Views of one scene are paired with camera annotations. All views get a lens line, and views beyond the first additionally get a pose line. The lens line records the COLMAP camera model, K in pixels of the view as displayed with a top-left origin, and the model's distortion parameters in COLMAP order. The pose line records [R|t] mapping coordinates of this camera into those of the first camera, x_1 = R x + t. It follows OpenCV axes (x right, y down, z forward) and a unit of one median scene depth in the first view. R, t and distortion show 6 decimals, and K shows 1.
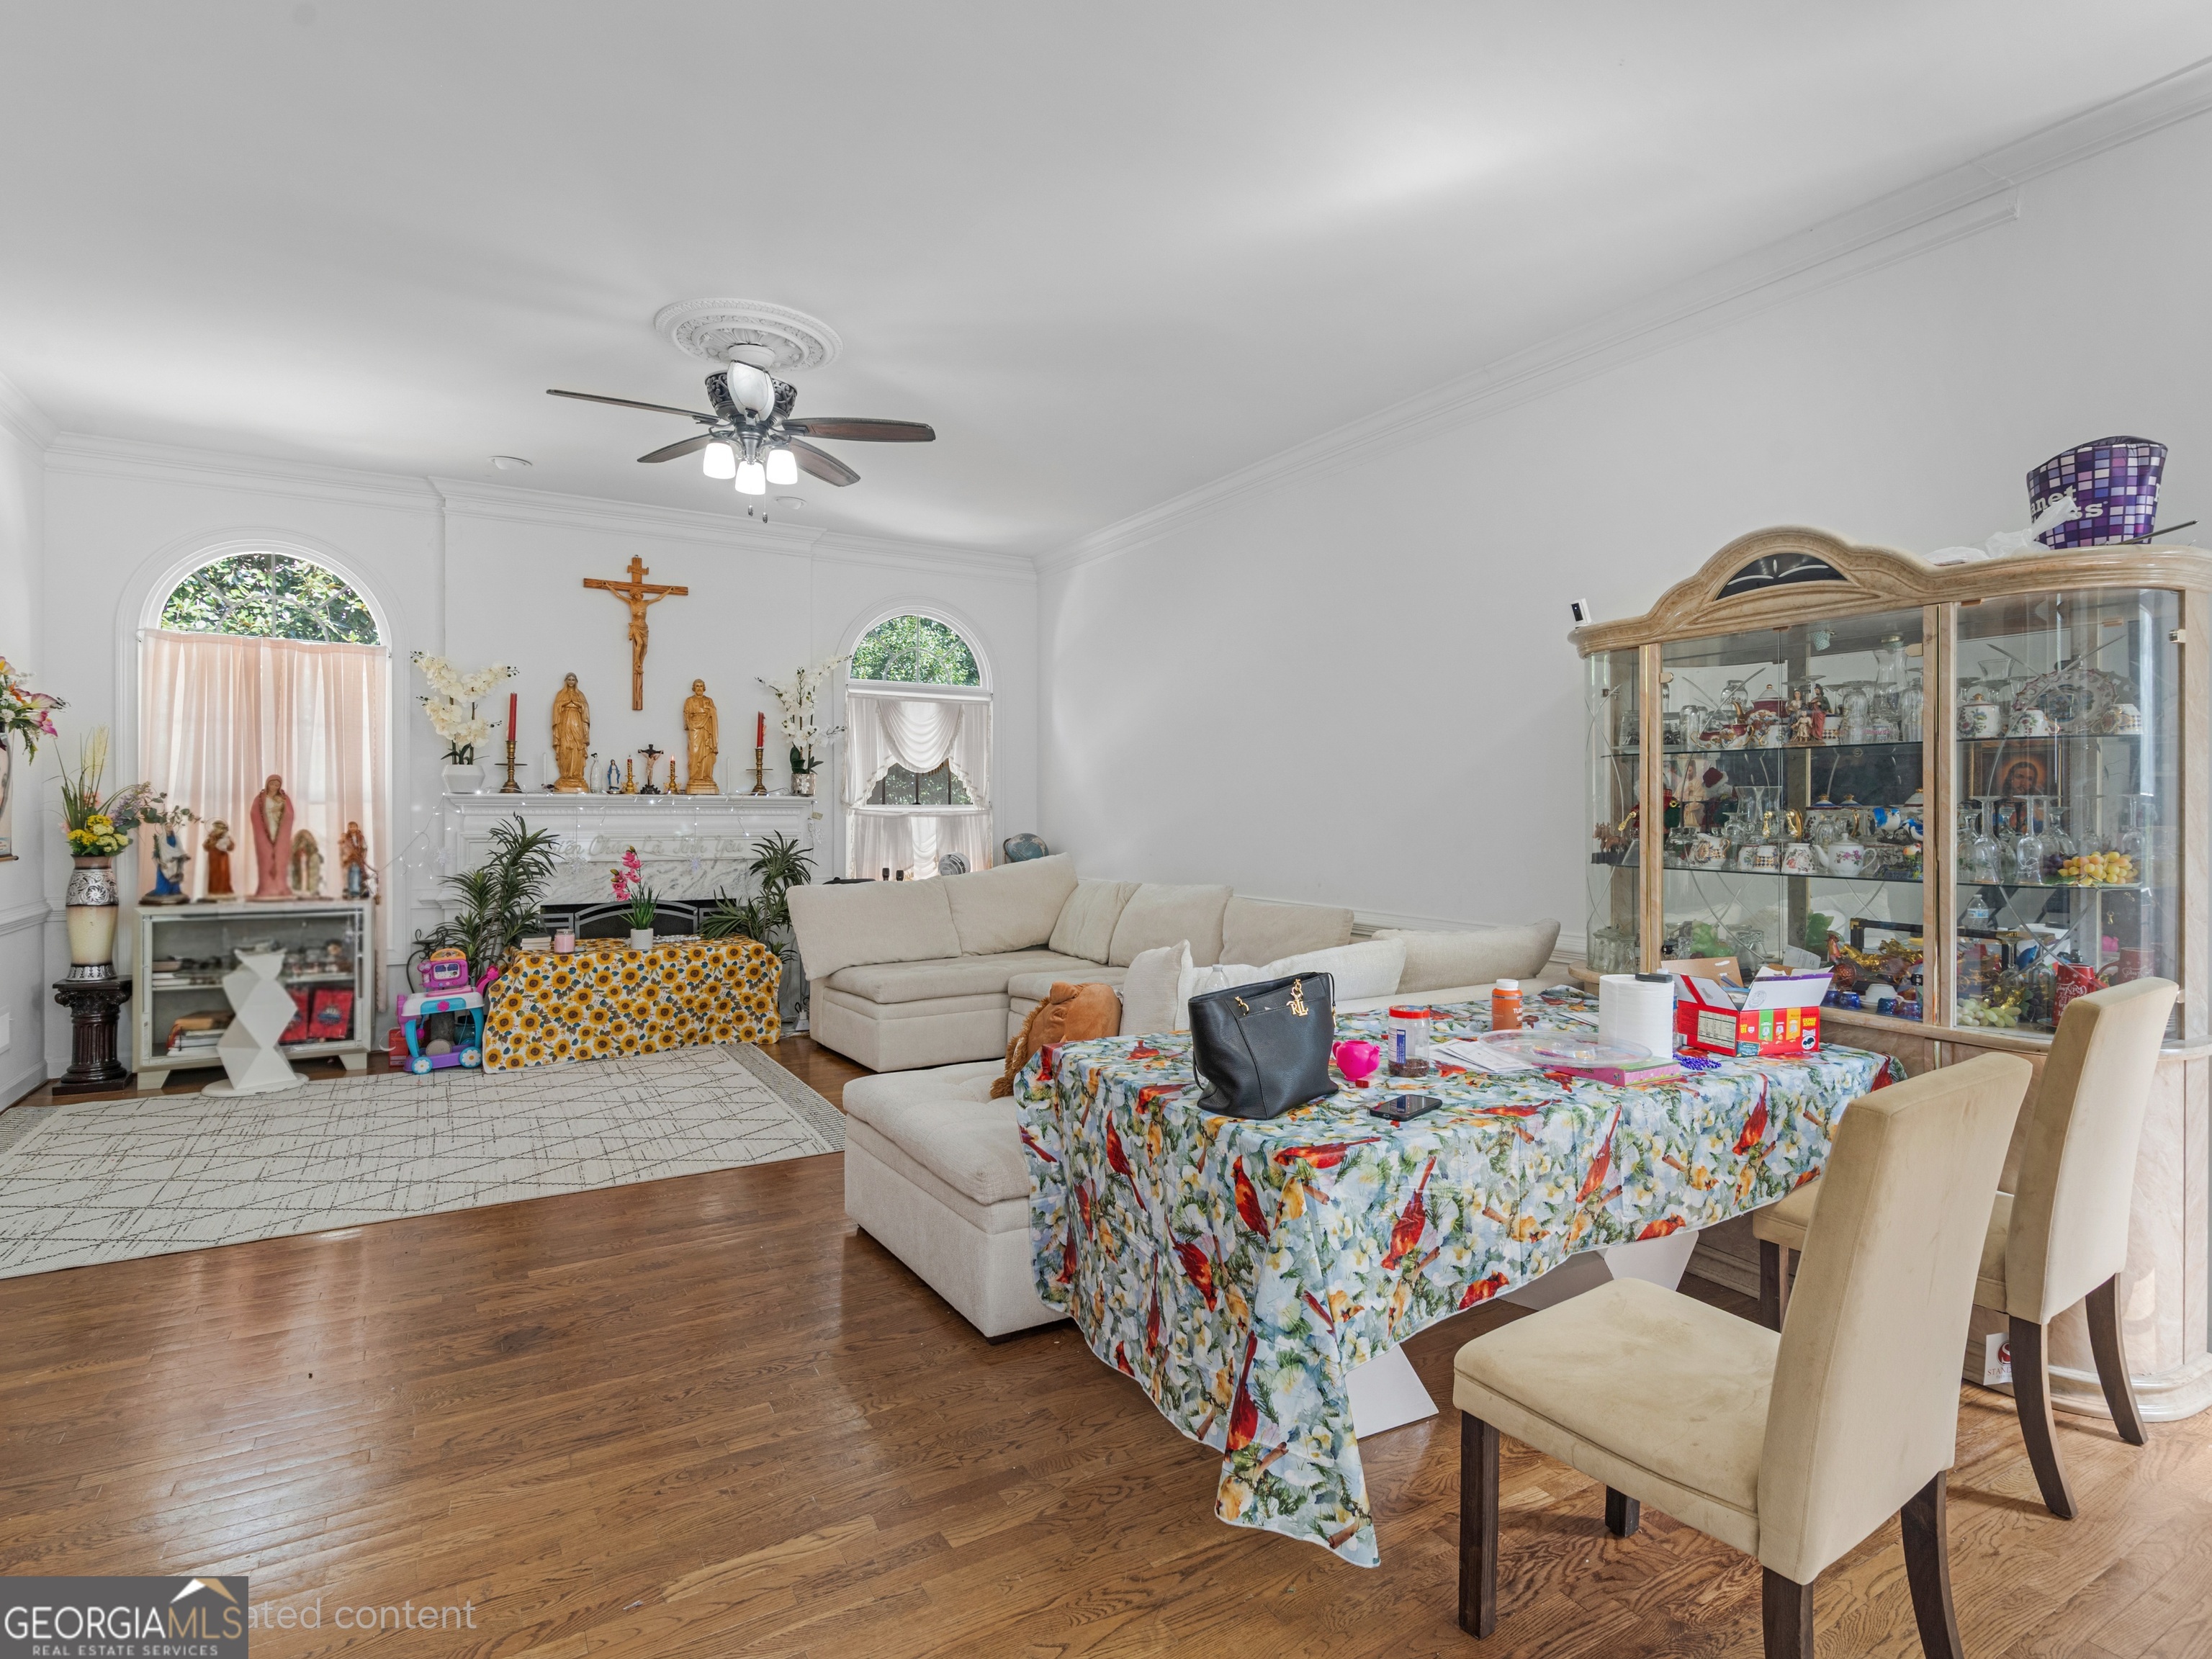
lens RADIAL K [[1157.9, 0, 1094.4], [0, 1157.9, 818.3], [0, 0, 1]] dist [-0.001440, -0.000032]
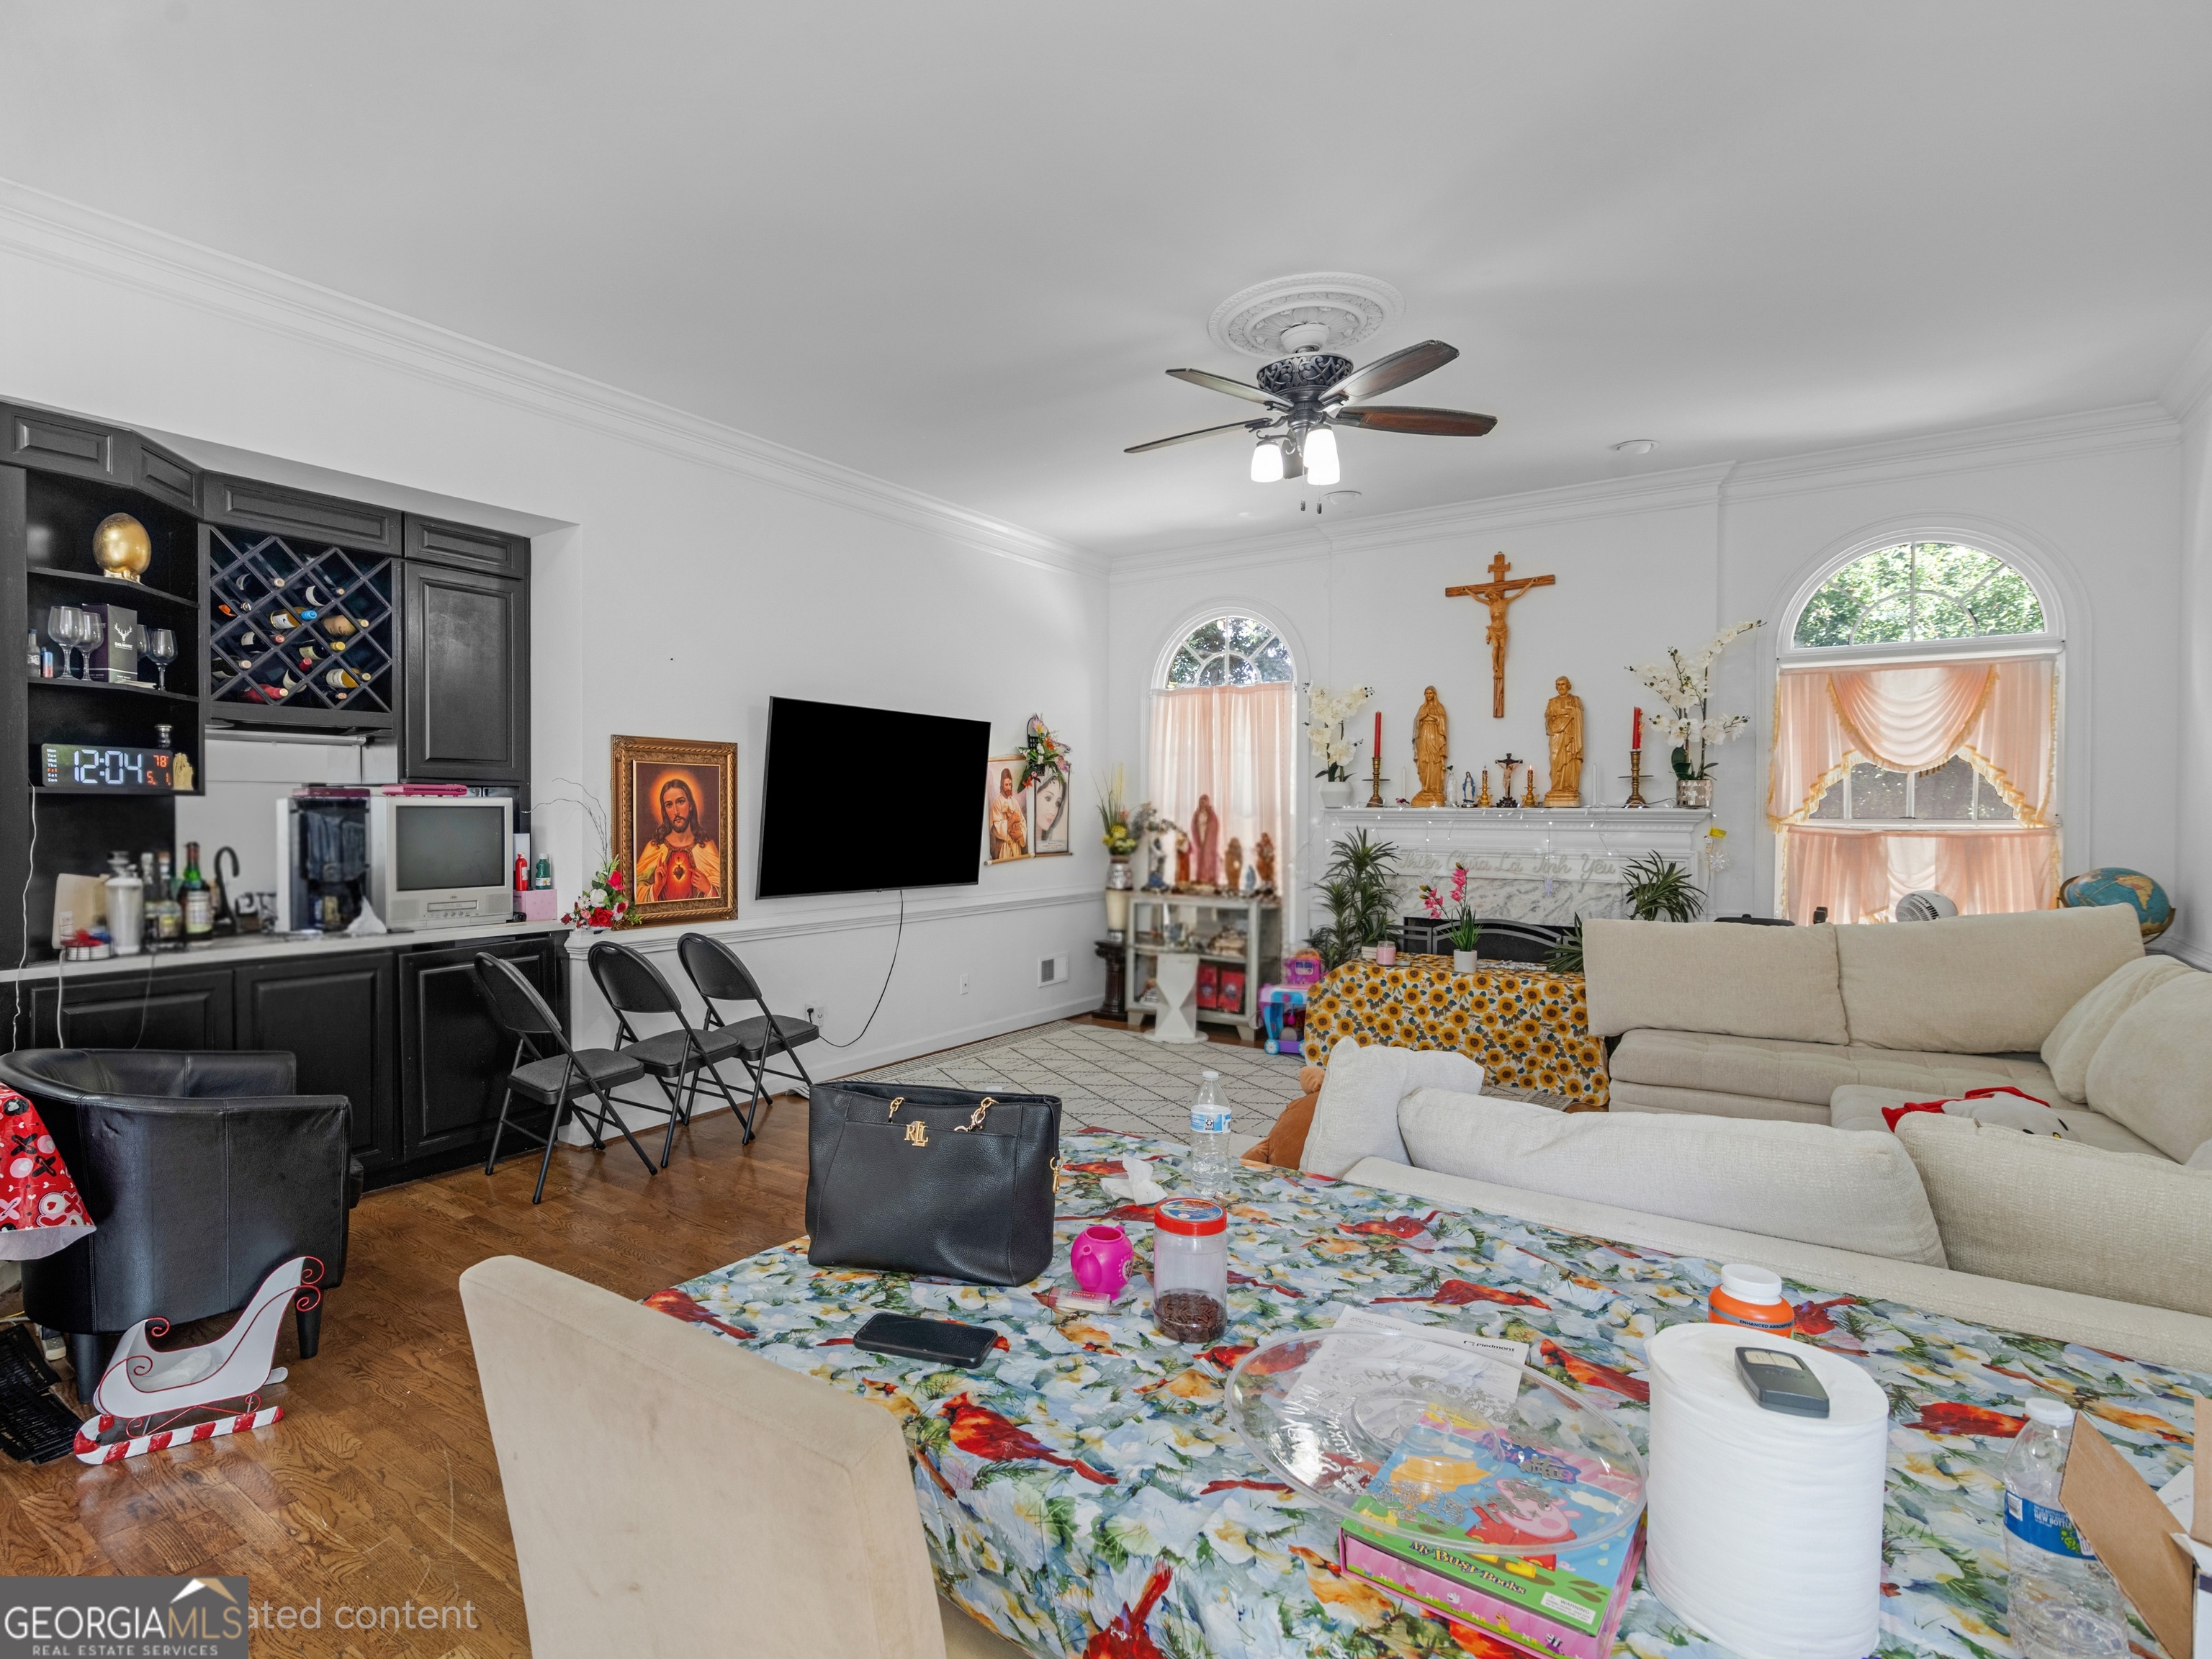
lens RADIAL K [[1157.9, 0, 1100.6], [0, 1157.9, 829.1], [0, 0, 1]] dist [-0.001440, -0.000032]
pose [[0.388139, 0.012088, -0.921522, 0.355197], [-0.009623, 0.999913, 0.009063, -0.008989], [0.921551, 0.005350, 0.388221, 0.352222]]
